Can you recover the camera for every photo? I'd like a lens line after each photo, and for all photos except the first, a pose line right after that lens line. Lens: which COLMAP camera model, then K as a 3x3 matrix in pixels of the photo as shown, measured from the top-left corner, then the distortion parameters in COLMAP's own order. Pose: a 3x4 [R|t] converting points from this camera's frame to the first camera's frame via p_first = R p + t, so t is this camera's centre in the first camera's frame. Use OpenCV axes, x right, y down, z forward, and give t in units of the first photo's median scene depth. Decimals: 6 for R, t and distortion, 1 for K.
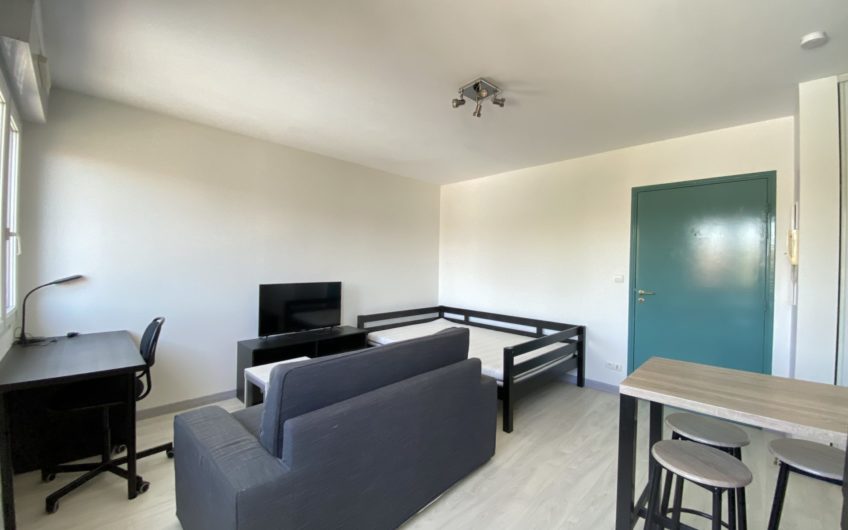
lens RADIAL K [[343.3, 0, 424.0], [0, 343.3, 265.0], [0, 0, 1]] dist [0.001067, -0.000146]
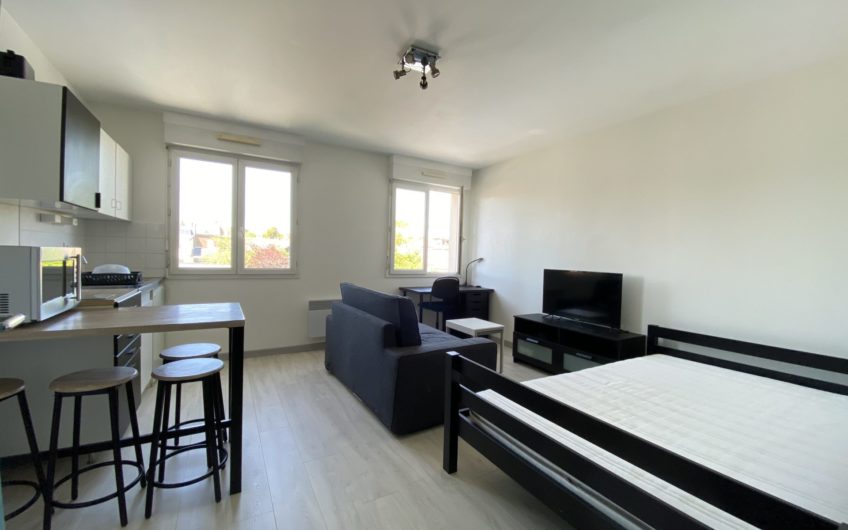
lens RADIAL K [[335.5, 0, 424.0], [0, 335.5, 265.0], [0, 0, 1]] dist [0.000304, -0.000043]
pose [[-0.254644, 0.007540, -0.967006, 0.890761], [-0.035715, 0.999214, 0.017197, 0.045703], [0.966375, 0.038916, -0.254174, 1.057046]]
